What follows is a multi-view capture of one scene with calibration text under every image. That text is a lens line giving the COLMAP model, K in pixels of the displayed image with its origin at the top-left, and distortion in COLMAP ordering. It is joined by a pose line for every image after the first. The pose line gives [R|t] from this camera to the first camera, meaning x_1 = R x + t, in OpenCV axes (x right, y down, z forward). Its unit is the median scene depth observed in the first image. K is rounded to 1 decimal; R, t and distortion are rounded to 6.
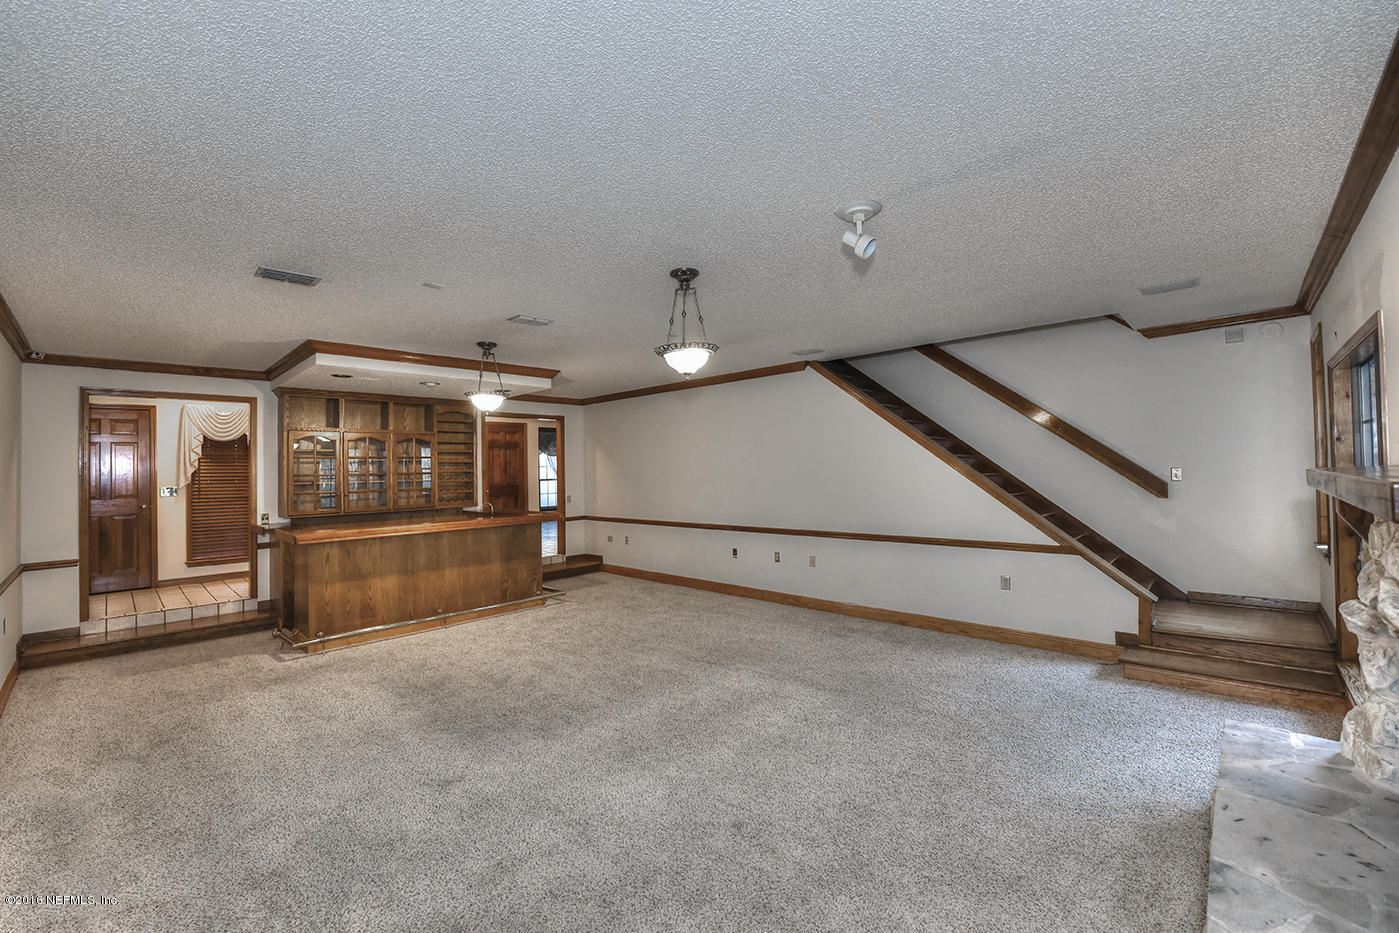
lens RADIAL K [[571.5, 0, 703.4], [0, 571.5, 467.0], [0, 0, 1]] dist [0.001703, 0.000070]
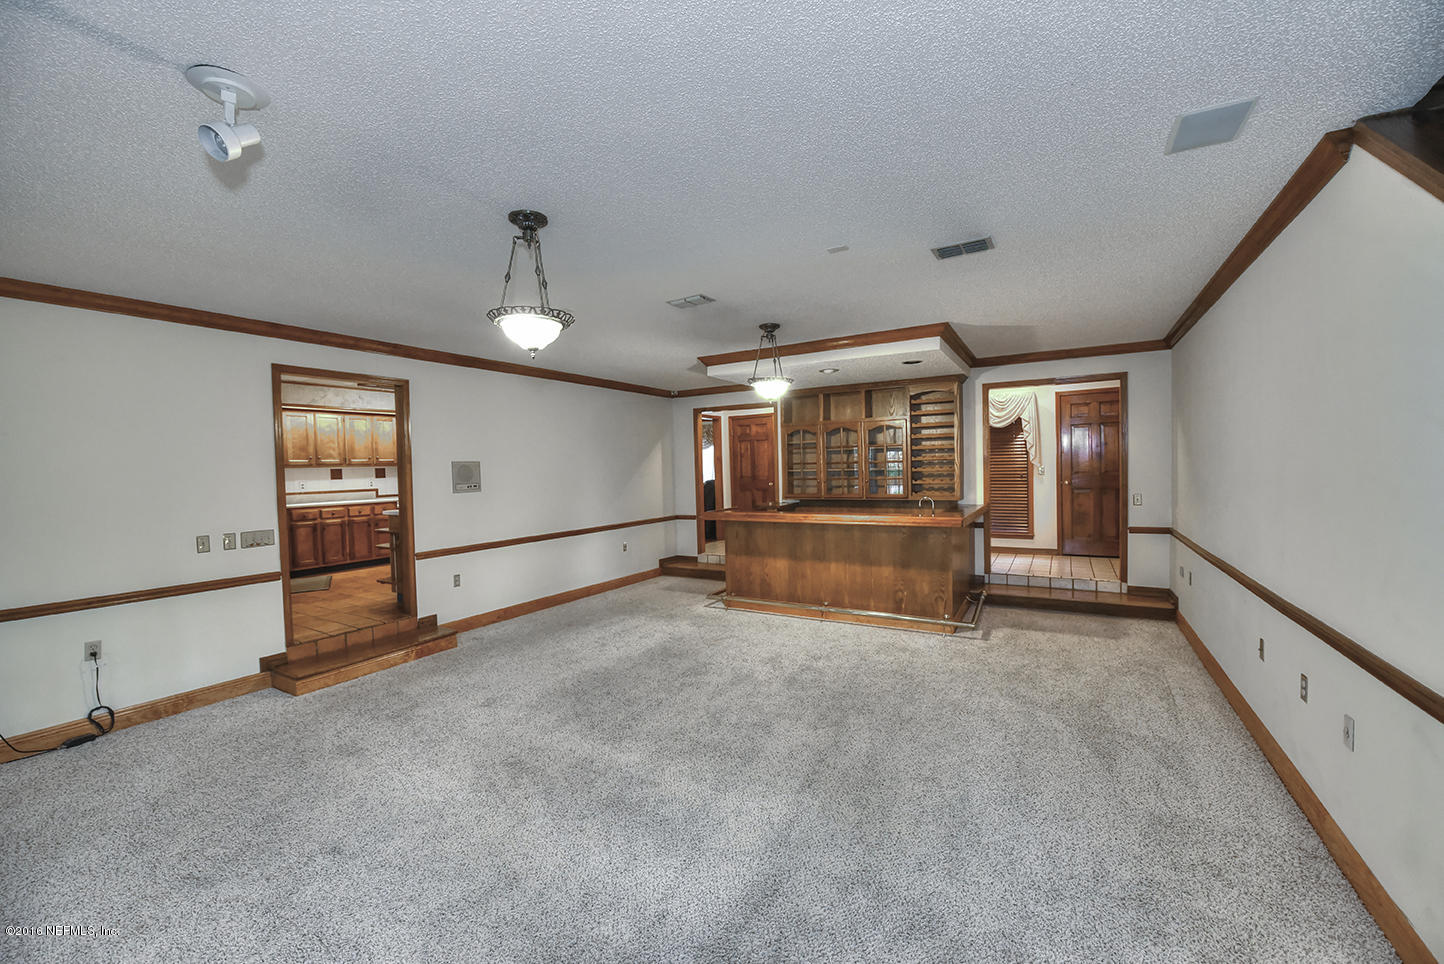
lens RADIAL K [[589.9, 0, 728.4], [0, 589.9, 476.5], [0, 0, 1]] dist [0.001703, 0.000070]
pose [[0.224758, 0.028652, -0.973993, 0.548756], [0.020381, 0.999211, 0.034097, -0.004409], [0.974201, -0.027514, 0.223997, 0.699958]]
